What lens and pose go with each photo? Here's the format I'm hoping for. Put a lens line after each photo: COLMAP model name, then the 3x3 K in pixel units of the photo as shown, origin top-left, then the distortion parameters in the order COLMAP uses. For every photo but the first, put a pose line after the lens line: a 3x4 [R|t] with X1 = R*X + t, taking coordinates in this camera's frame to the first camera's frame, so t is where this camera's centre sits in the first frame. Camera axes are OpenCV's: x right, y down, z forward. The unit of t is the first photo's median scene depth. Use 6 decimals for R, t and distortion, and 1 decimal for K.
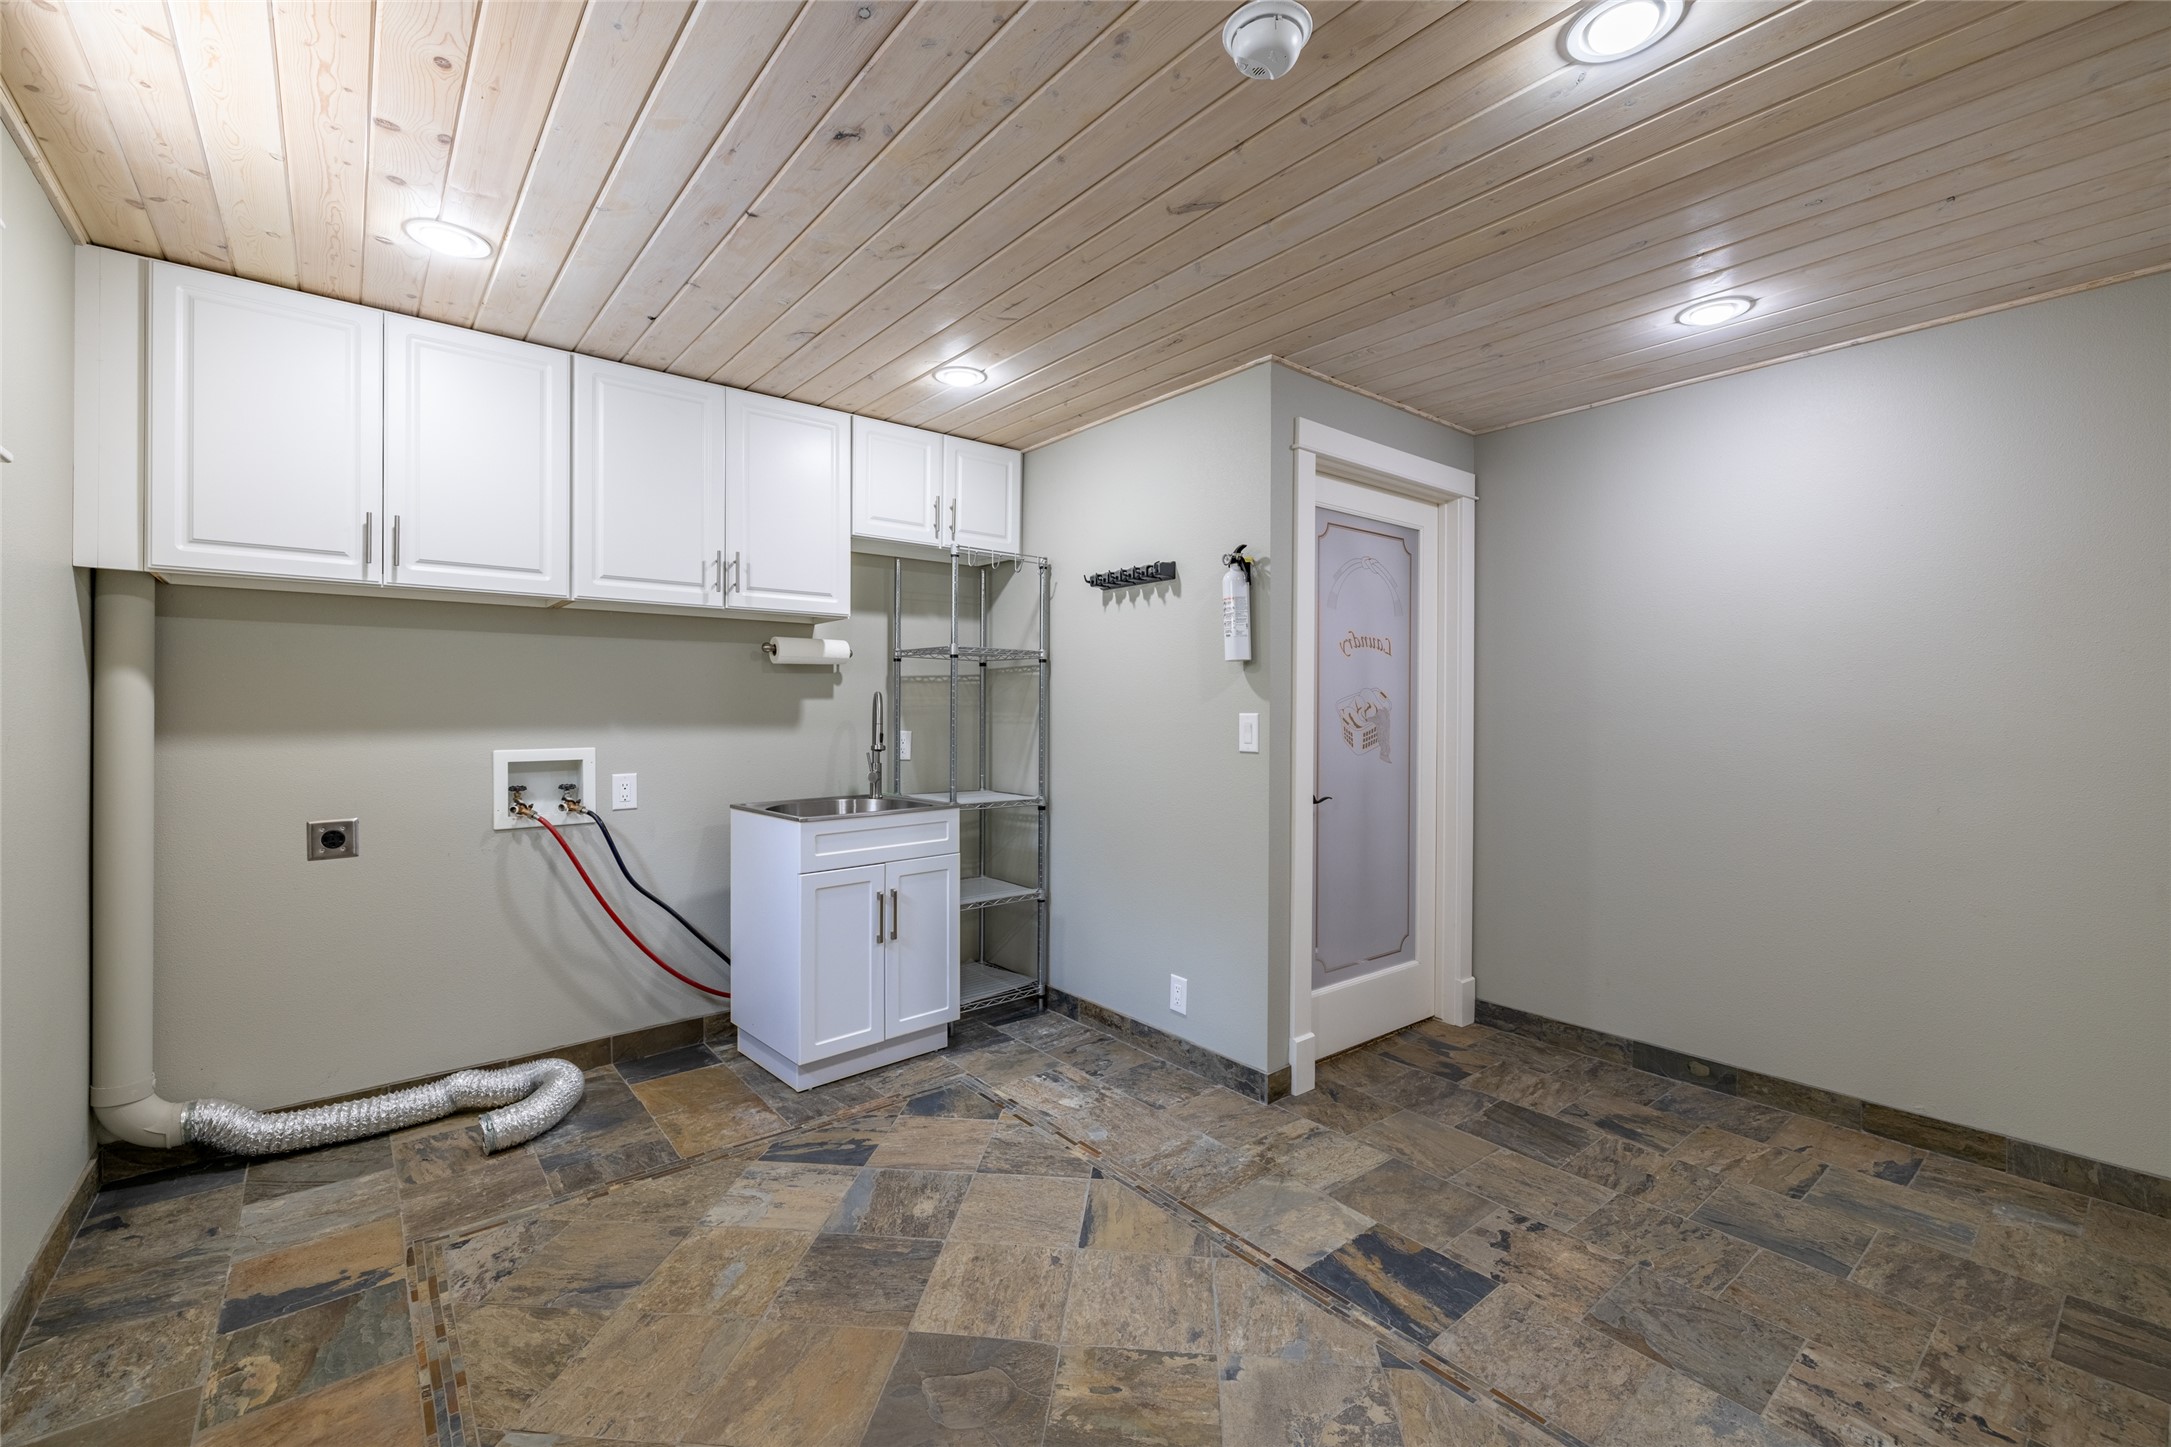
lens RADIAL K [[907.0, 0, 1085.7], [0, 907.0, 711.8], [0, 0, 1]] dist [0.002207, 0.000301]
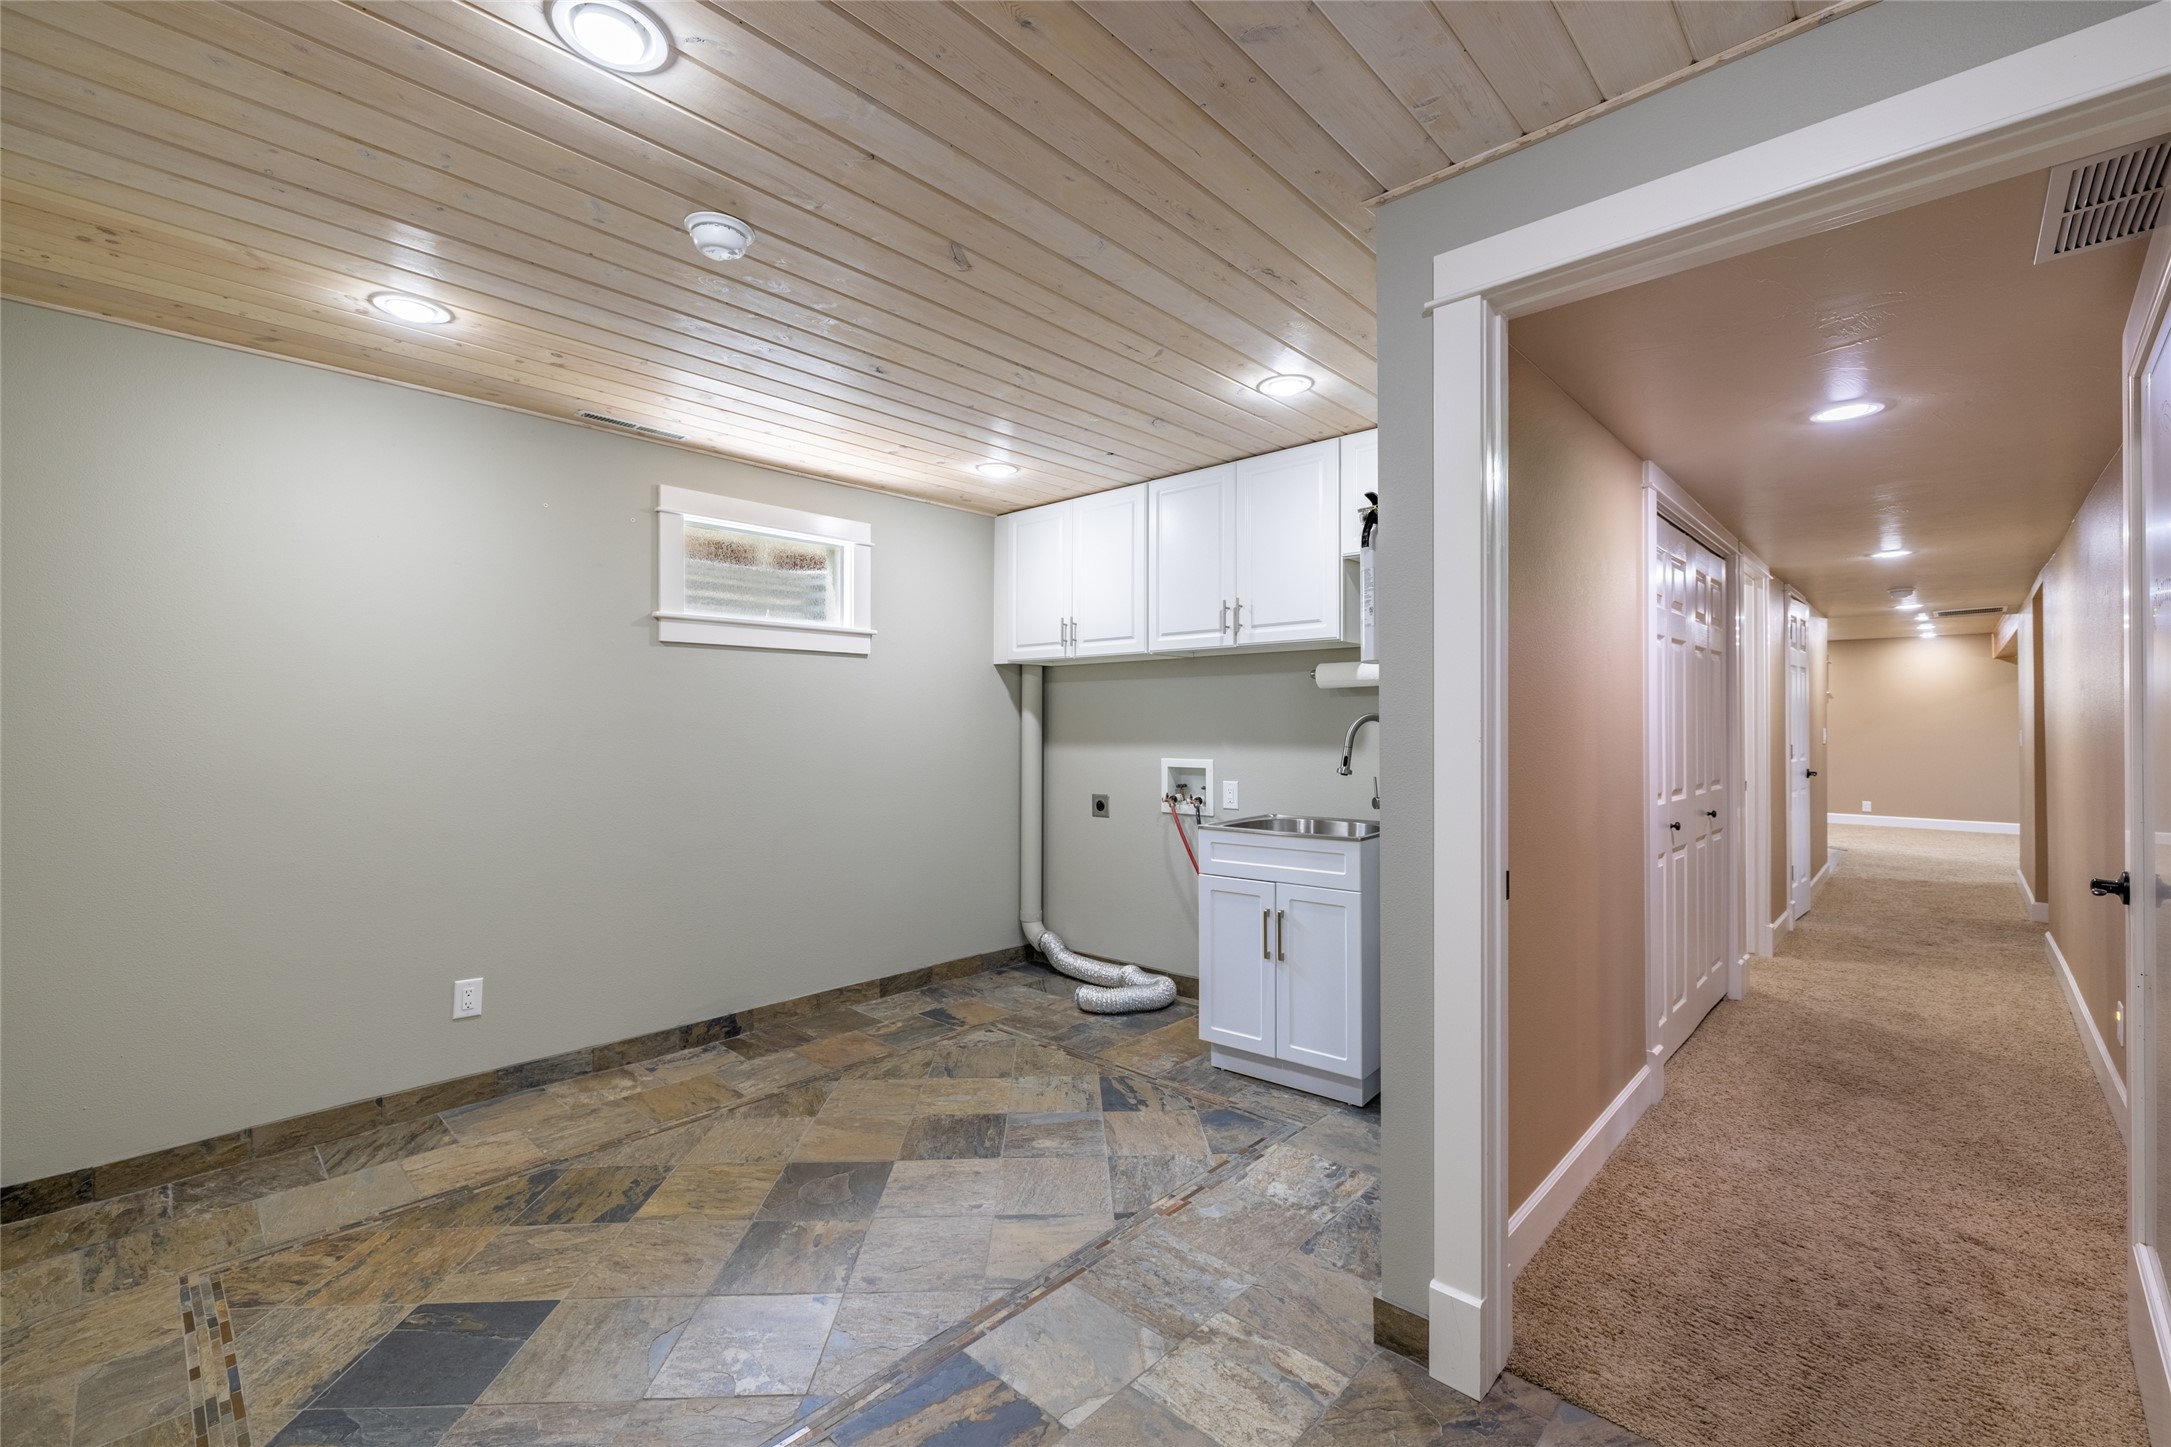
lens RADIAL K [[907.0, 0, 1085.7], [0, 907.0, 711.8], [0, 0, 1]] dist [0.002207, 0.000301]
pose [[0.135204, -0.015967, -0.990689, 0.928429], [-0.005749, 0.999841, -0.016899, -0.008096], [0.990801, 0.007980, 0.135090, 0.790908]]
